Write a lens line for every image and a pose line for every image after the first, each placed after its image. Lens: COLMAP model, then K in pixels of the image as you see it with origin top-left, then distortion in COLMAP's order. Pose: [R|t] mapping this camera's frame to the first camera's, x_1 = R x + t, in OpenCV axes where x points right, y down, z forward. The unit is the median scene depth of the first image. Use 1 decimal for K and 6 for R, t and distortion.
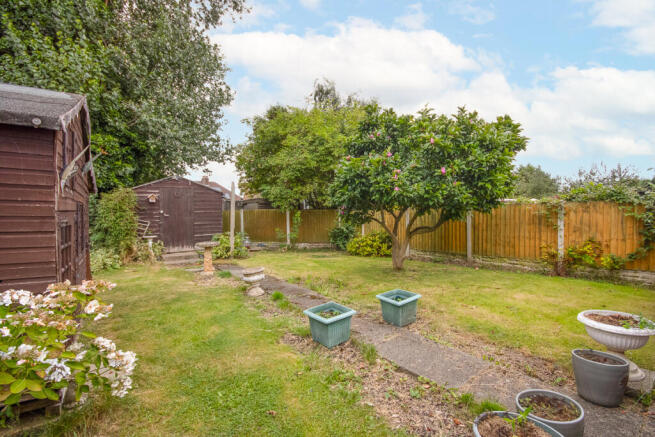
lens RADIAL K [[300.2, 0, 327.5], [0, 300.2, 218.5], [0, 0, 1]] dist [0.000868, 0.000074]
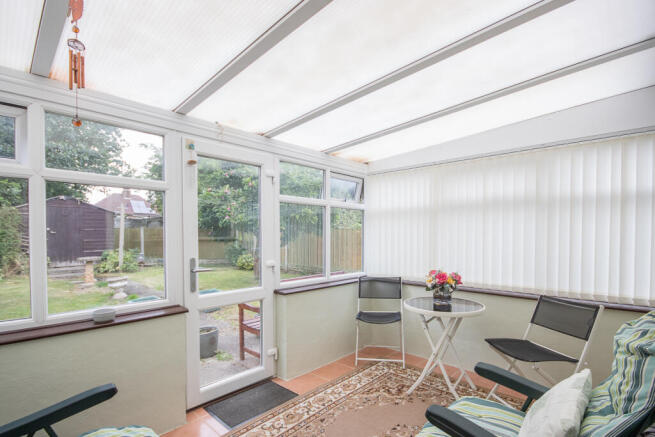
lens RADIAL K [[311.4, 0, 328.0], [0, 311.4, 243.6], [0, 0, 1]] dist [-0.002943, -0.001109]
pose [[0.985401, 0.010641, 0.169914, 0.256131], [-0.014752, 0.999628, 0.022953, -0.011533], [-0.169607, -0.025124, 0.985192, -0.276730]]
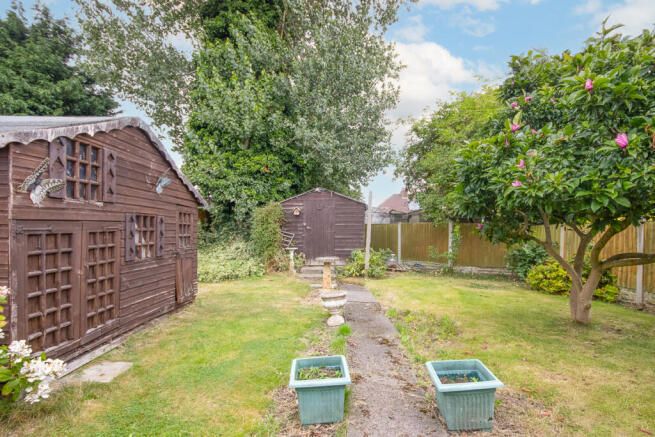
lens RADIAL K [[329.3, 0, 336.3], [0, 329.3, 234.8], [0, 0, 1]] dist [-0.000754, 0.000042]
pose [[0.813039, 0.022396, -0.581778, 0.184052], [-0.020174, 0.999744, 0.010292, -0.001101], [0.581859, 0.003369, 0.813283, 0.166788]]
